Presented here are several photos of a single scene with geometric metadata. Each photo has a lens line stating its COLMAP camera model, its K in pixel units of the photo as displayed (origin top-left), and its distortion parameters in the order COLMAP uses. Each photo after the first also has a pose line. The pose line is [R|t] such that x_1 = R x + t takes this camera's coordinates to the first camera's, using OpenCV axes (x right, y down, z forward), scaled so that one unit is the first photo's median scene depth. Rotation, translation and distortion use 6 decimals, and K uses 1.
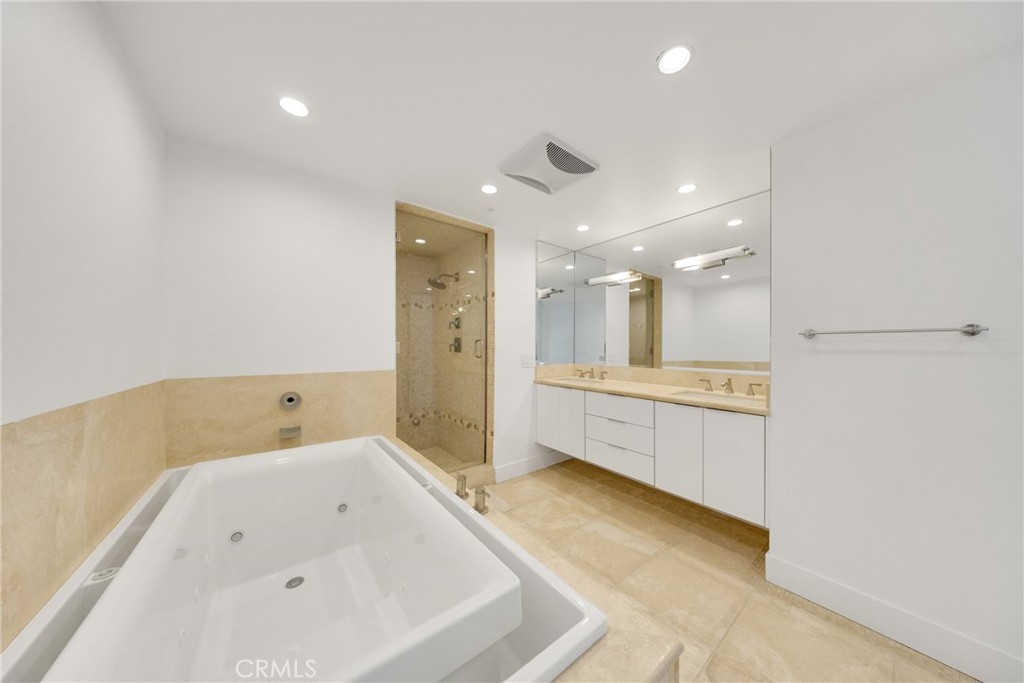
lens RADIAL K [[308.7, 0, 522.8], [0, 308.7, 346.4], [0, 0, 1]] dist [0.001356, -0.000062]
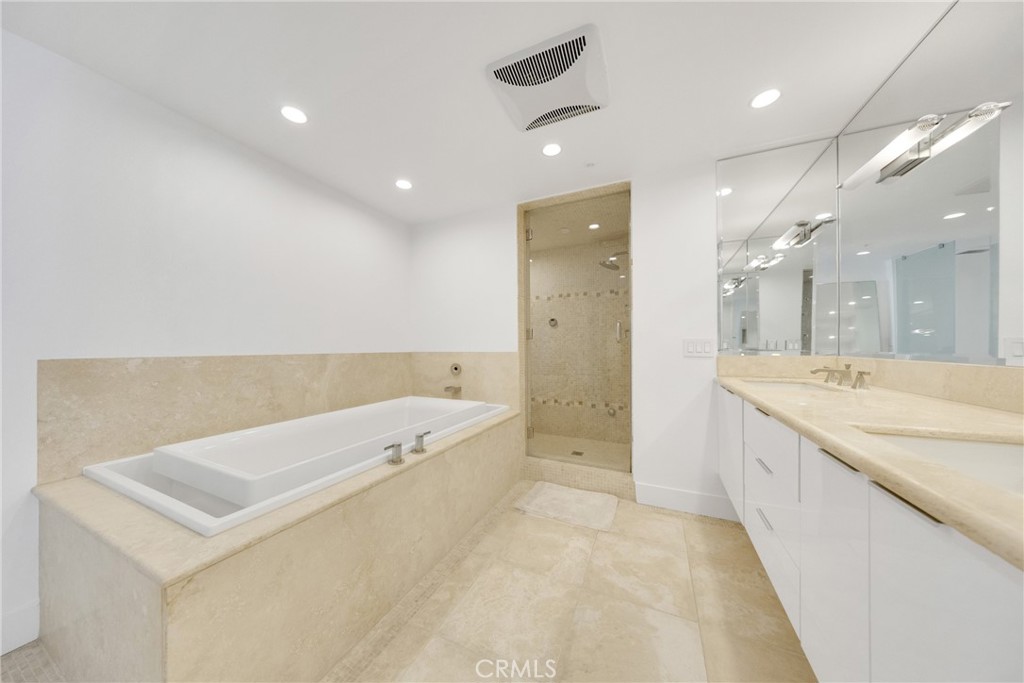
lens RADIAL K [[308.7, 0, 522.8], [0, 308.7, 346.4], [0, 0, 1]] dist [0.001356, -0.000062]
pose [[0.469764, -0.003455, -0.882785, 0.539440], [0.008911, 0.999960, 0.000829, 0.048307], [0.882747, -0.008256, 0.469776, 0.424902]]
